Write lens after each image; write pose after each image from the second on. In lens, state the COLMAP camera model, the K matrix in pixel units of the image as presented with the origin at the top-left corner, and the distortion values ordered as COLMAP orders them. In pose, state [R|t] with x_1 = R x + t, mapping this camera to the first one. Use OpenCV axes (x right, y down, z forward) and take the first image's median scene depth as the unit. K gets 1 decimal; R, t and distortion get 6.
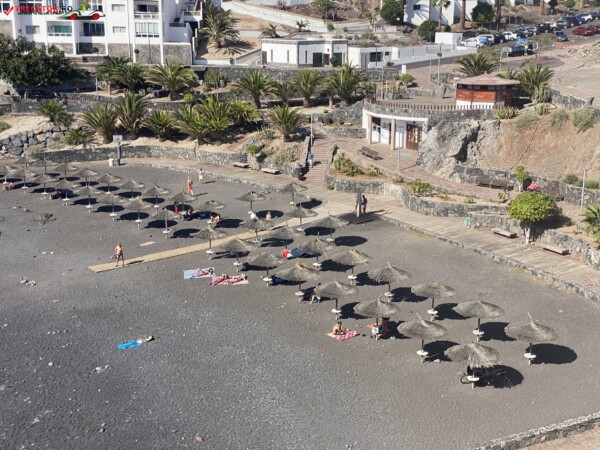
lens RADIAL K [[897.9, 0, 299.3], [0, 897.9, 207.7], [0, 0, 1]] dist [0.094274, 0.017747]
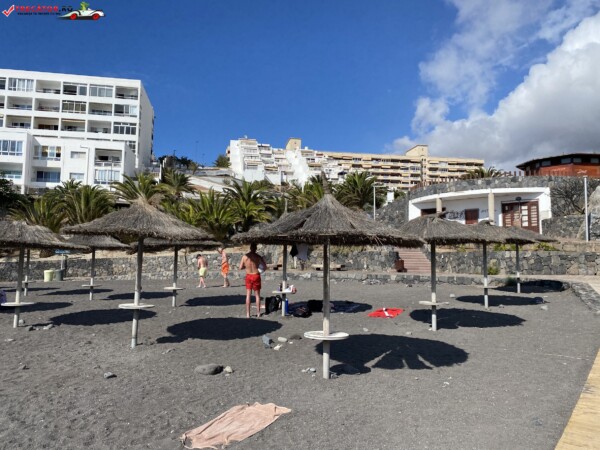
lens RADIAL K [[454.6, 0, 300.0], [0, 454.6, 225.0], [0, 0, 1]] dist [0.040840, -0.003793]
pose [[0.964802, 0.027489, 0.261536, -0.094145], [0.053679, 0.952997, -0.298187, 0.017375], [-0.257440, 0.301731, 0.917978, 0.496074]]
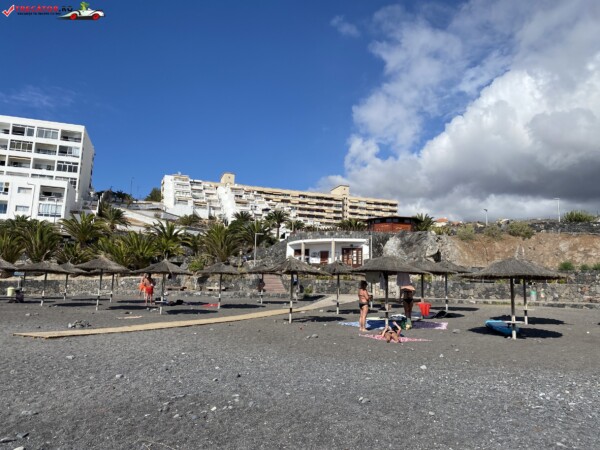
lens RADIAL K [[455.6, 0, 294.4], [0, 455.6, 223.9], [0, 0, 1]] dist [0.032886, 0.001346]
pose [[0.924537, 0.079959, 0.372609, -0.097332], [0.061143, 0.933952, -0.352129, 0.047663], [-0.376155, 0.348339, 0.858584, 0.380992]]
